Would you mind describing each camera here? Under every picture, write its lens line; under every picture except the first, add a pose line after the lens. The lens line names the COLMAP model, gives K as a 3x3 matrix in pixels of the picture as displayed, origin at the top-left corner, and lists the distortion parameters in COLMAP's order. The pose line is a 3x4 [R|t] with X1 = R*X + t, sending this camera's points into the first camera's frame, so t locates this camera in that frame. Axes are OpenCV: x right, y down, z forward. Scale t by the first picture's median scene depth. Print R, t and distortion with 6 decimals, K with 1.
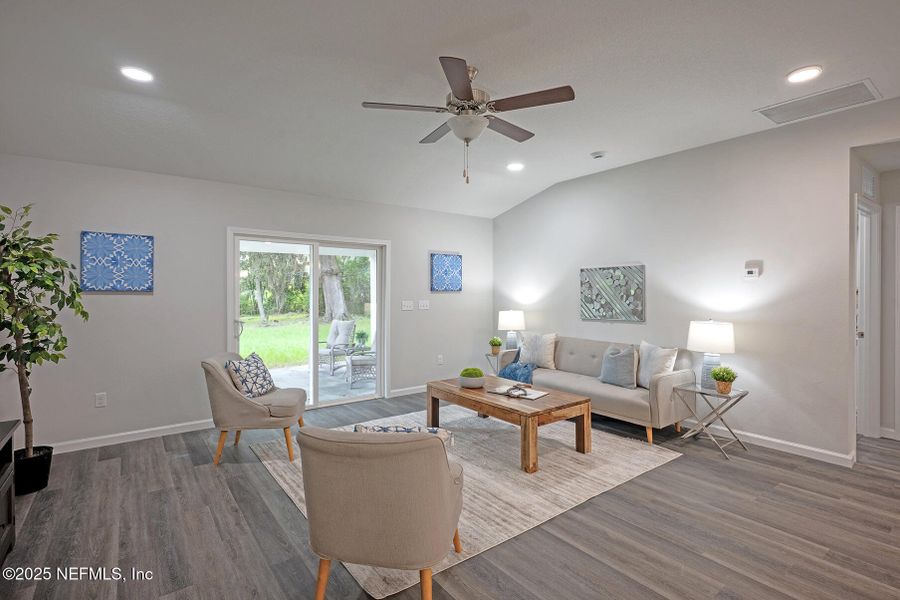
lens RADIAL K [[434.5, 0, 448.5], [0, 434.5, 293.4], [0, 0, 1]] dist [0.001772, 0.000758]
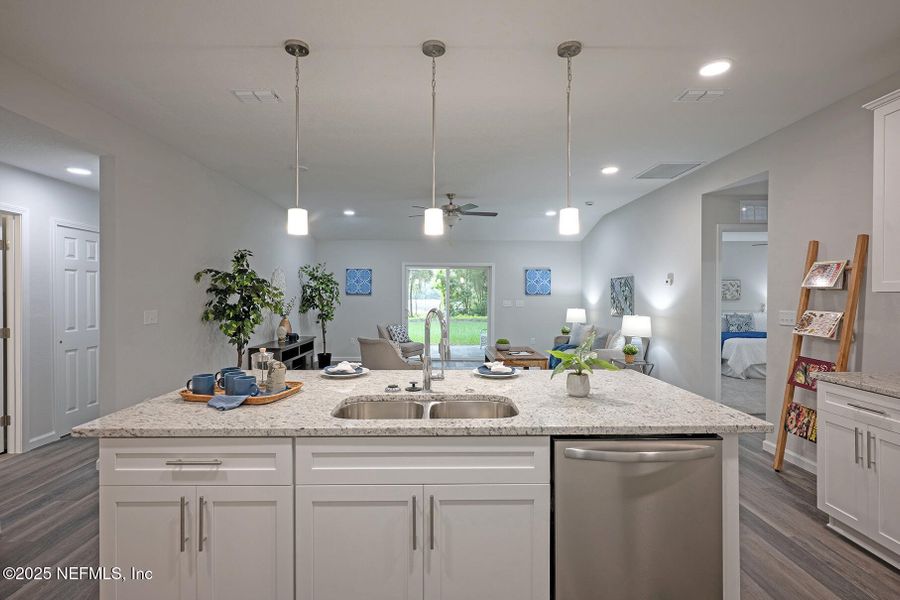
lens RADIAL K [[431.7, 0, 443.3], [0, 431.7, 299.1], [0, 0, 1]] dist [-0.000670, 0.000246]
pose [[0.804060, 0.008157, -0.594492, 0.897562], [-0.005530, 0.999965, 0.006240, 0.003447], [0.594522, -0.001729, 0.804078, -0.526981]]
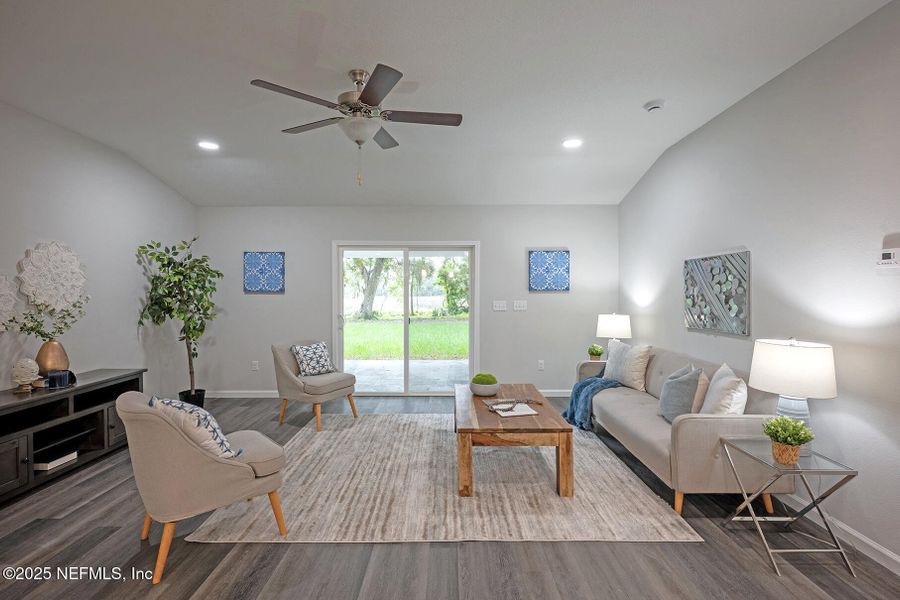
lens RADIAL K [[429.6, 0, 447.1], [0, 429.6, 296.7], [0, 0, 1]] dist [0.000830, 0.000592]
pose [[0.795700, 0.005332, -0.605668, 0.555142], [-0.000015, 0.999961, 0.008784, -0.001707], [0.605691, -0.006980, 0.795669, 0.227930]]
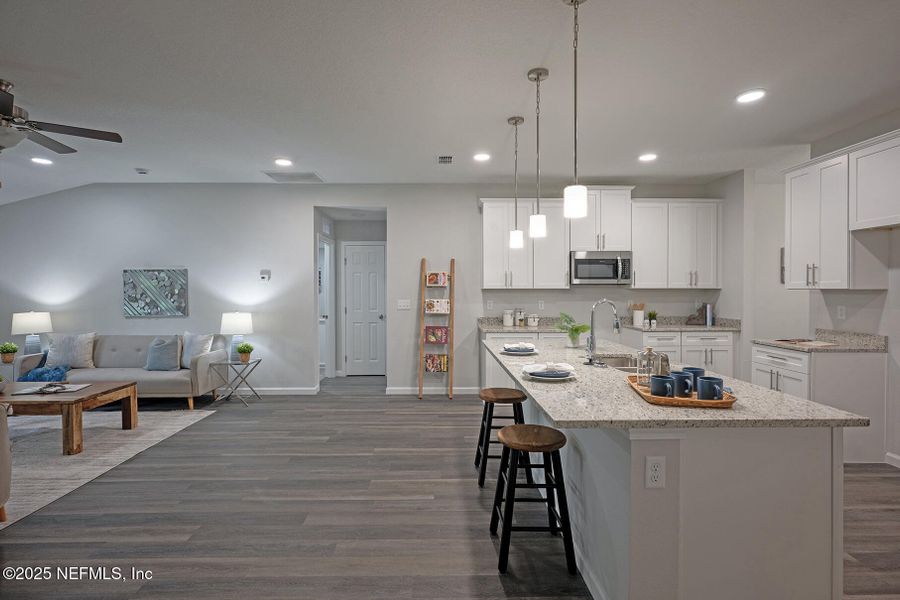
lens RADIAL K [[432.4, 0, 444.6], [0, 432.4, 293.6], [0, 0, 1]] dist [0.004075, 0.001403]
pose [[0.587251, -0.006314, 0.809381, -0.120893], [0.006162, 0.999975, 0.003330, 0.003827], [-0.809382, 0.003032, 0.587275, -0.333310]]
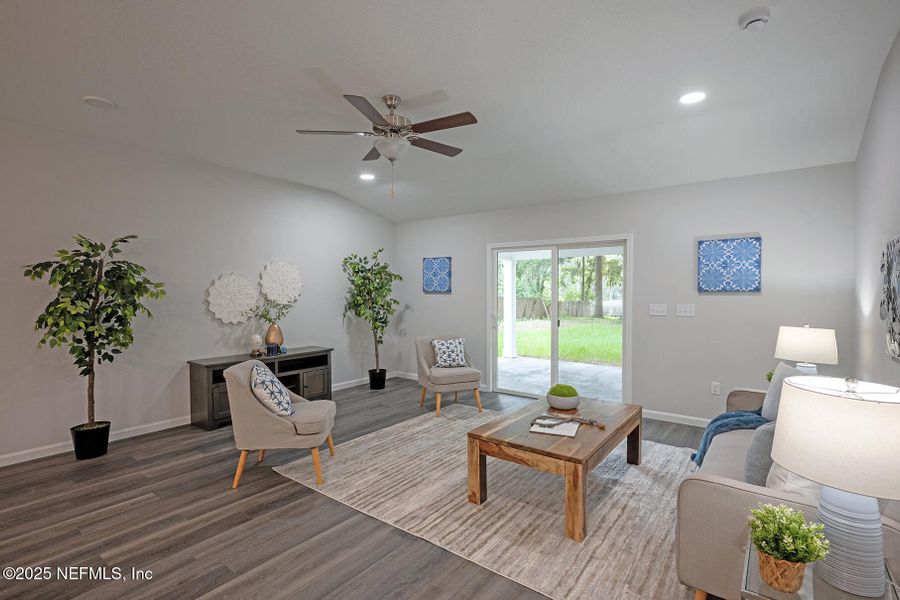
lens RADIAL K [[428.7, 0, 450.0], [0, 428.7, 300.0], [0, 0, 1]] dist [-0.003289, 0.000013]
pose [[0.269512, 0.018281, -0.962823, 0.796299], [-0.003543, 0.999832, 0.017992, -0.004963], [0.962991, -0.001438, 0.269531, 0.582013]]
